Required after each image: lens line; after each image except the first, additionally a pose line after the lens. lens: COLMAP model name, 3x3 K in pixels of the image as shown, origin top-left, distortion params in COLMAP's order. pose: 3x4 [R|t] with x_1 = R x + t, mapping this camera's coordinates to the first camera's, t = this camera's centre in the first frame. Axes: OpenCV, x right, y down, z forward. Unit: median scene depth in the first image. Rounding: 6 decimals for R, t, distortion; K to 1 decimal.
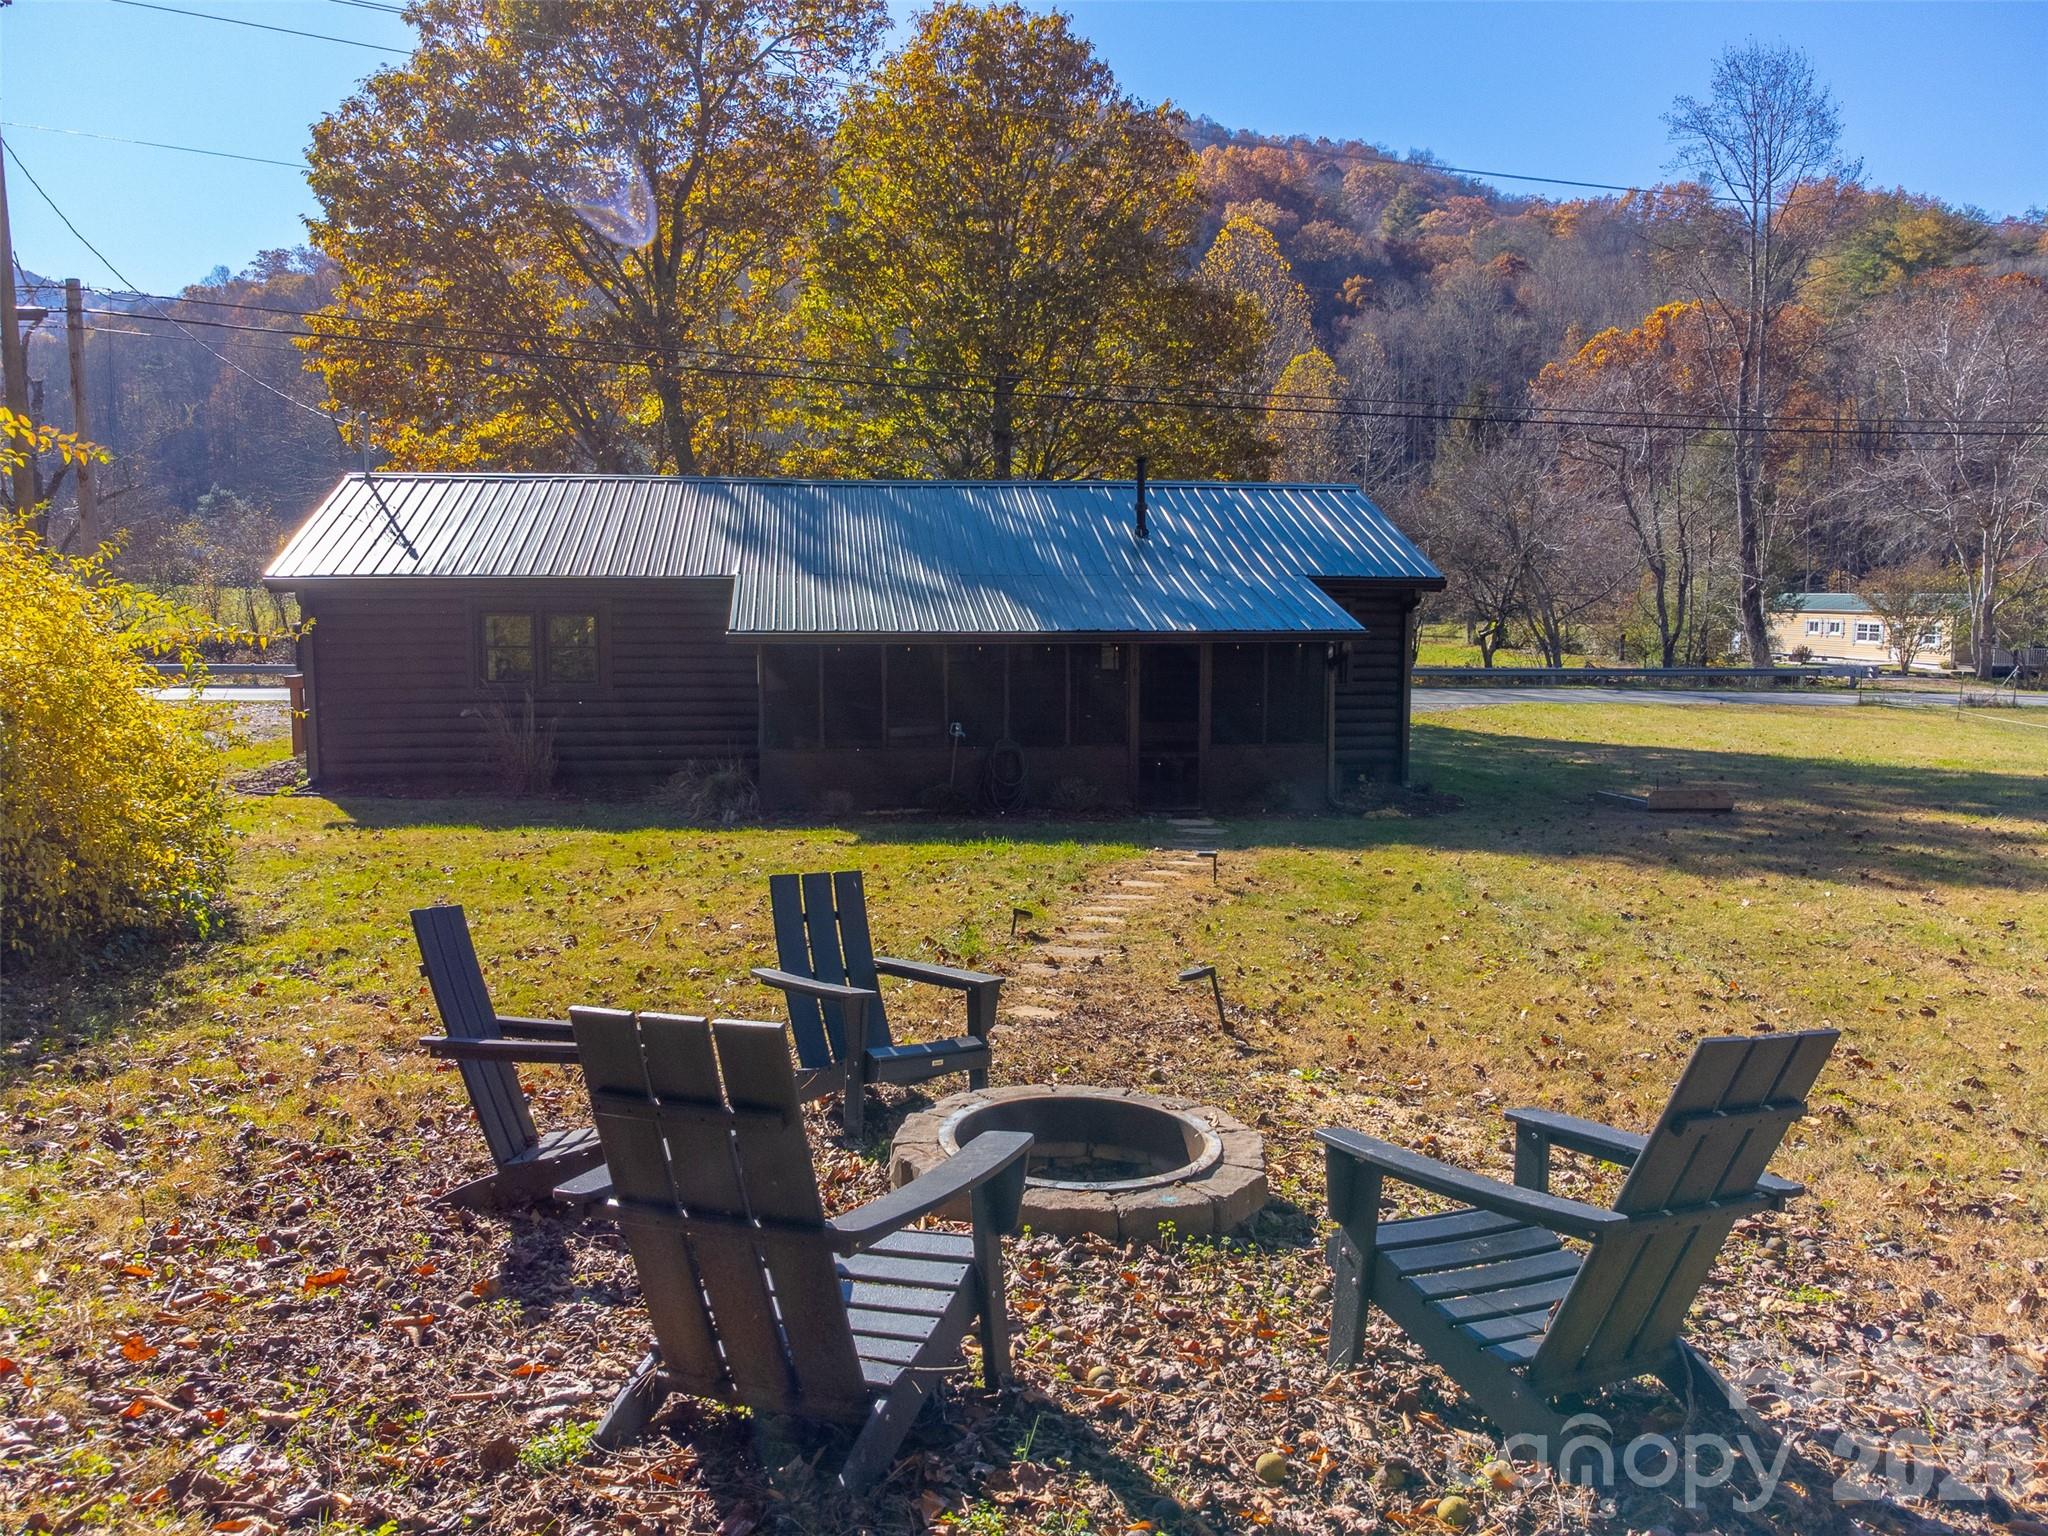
lens RADIAL K [[1501.6, 0, 1023.4], [0, 1501.6, 767.2], [0, 0, 1]] dist [0.015582, -0.010558]
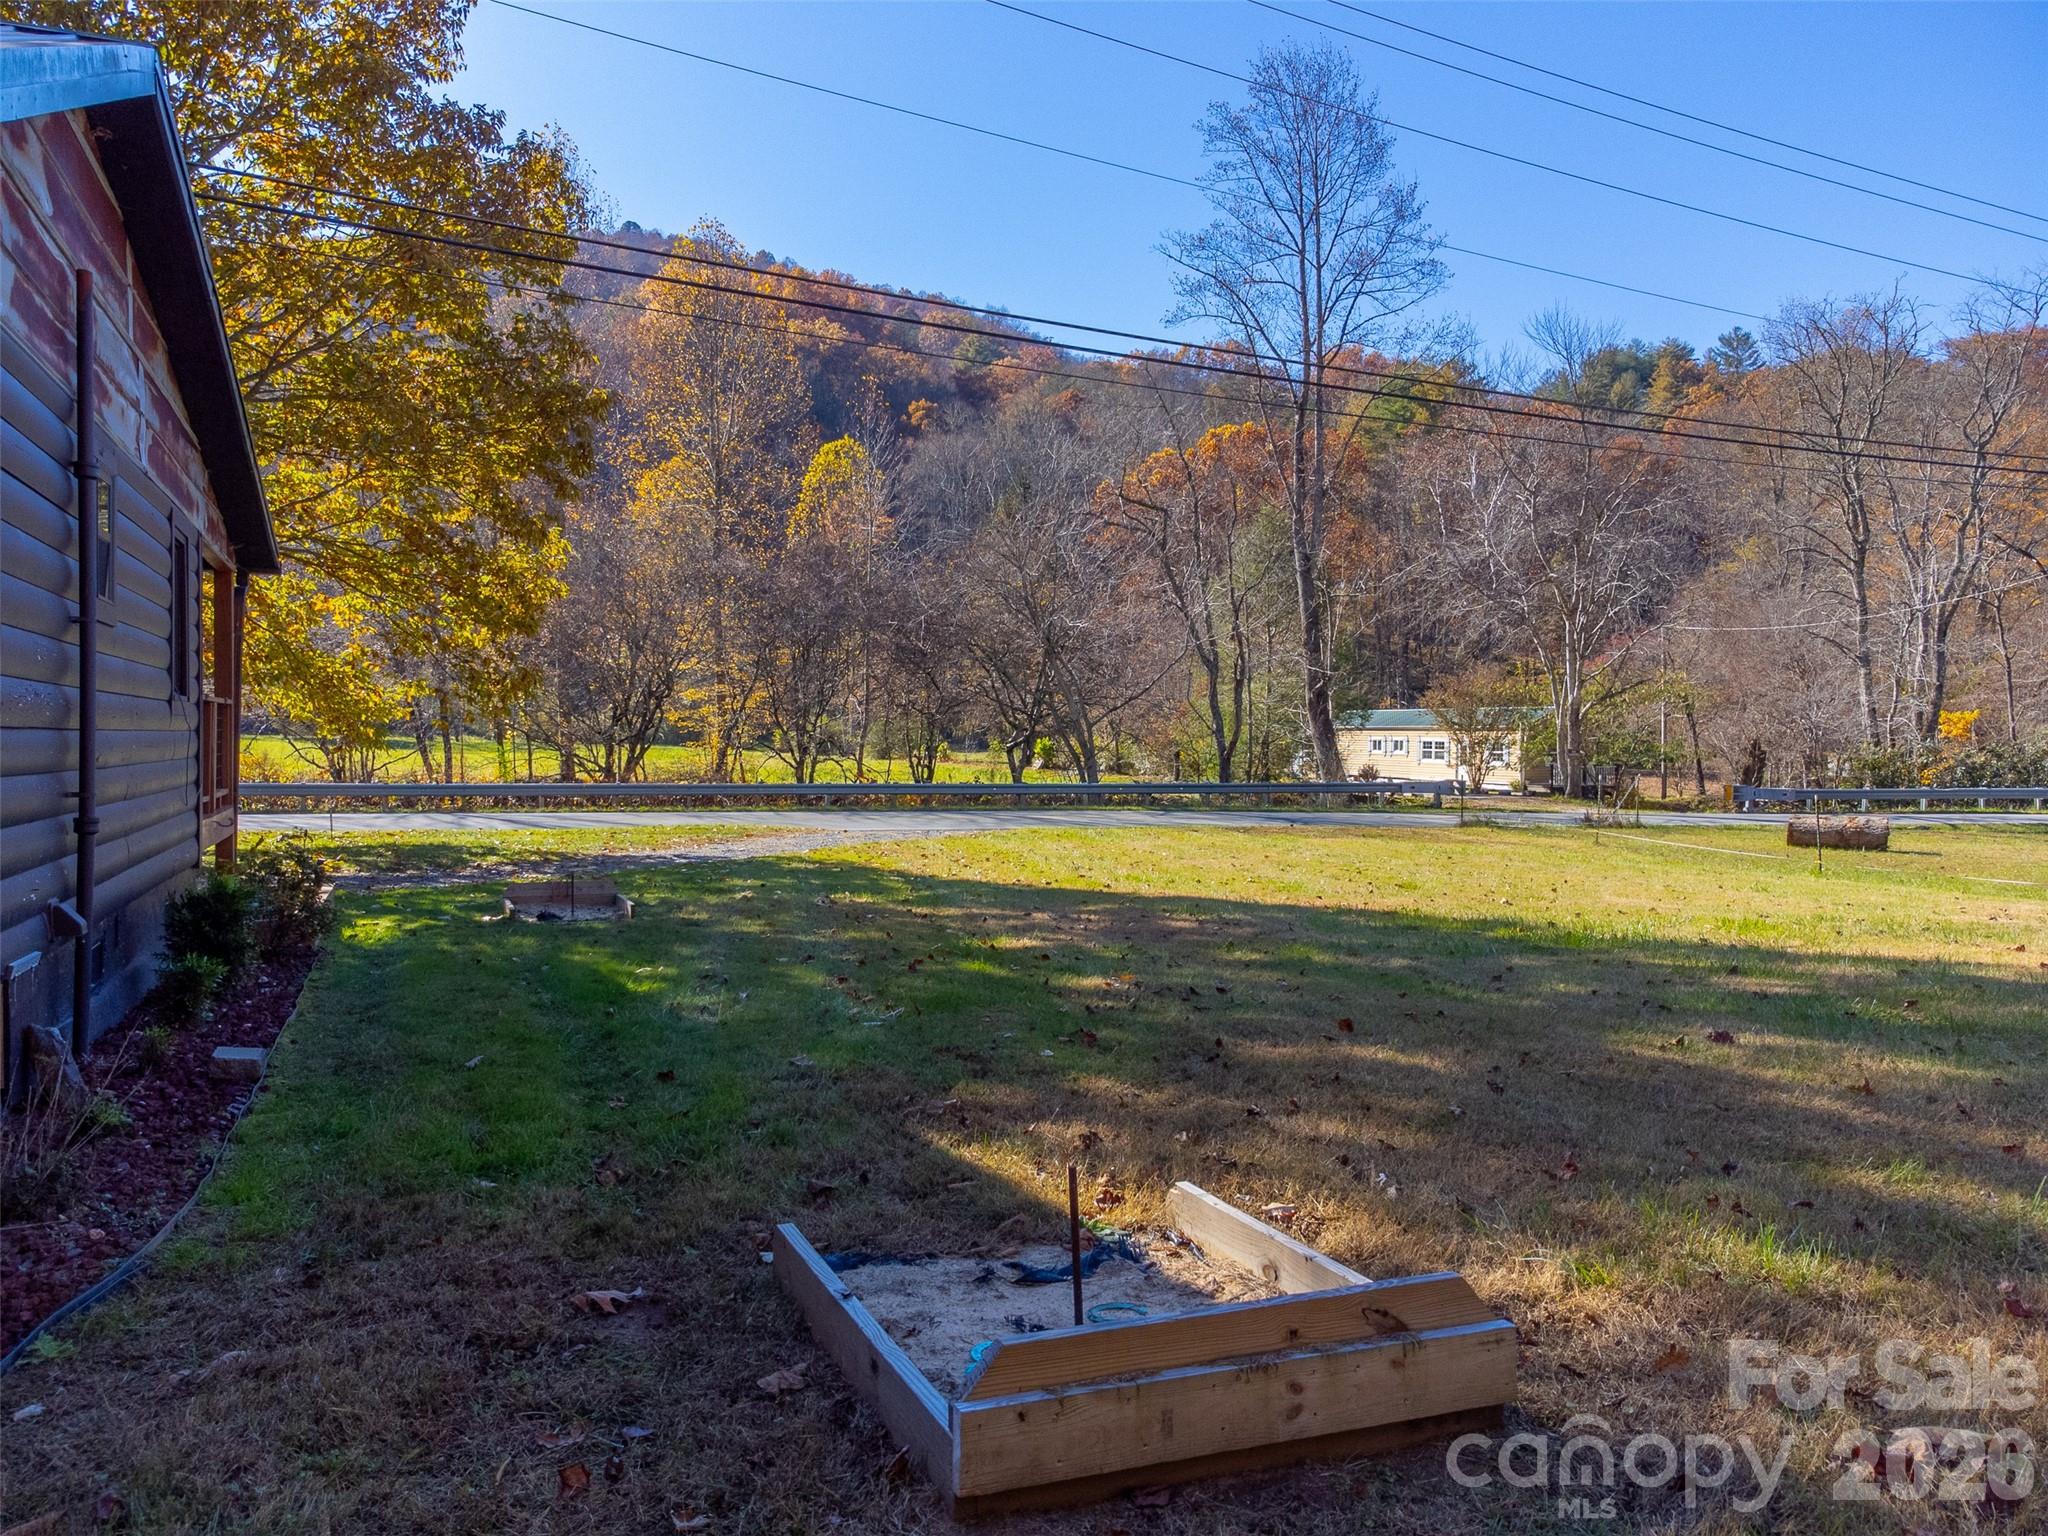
lens RADIAL K [[1501.6, 0, 1024.9], [0, 1501.6, 763.3], [0, 0, 1]] dist [0.015582, -0.010558]
pose [[0.965236, 0.001238, 0.261377, 0.110628], [0.023436, 0.995551, -0.091262, -0.006766], [-0.260327, 0.094215, 0.960913, 0.247095]]
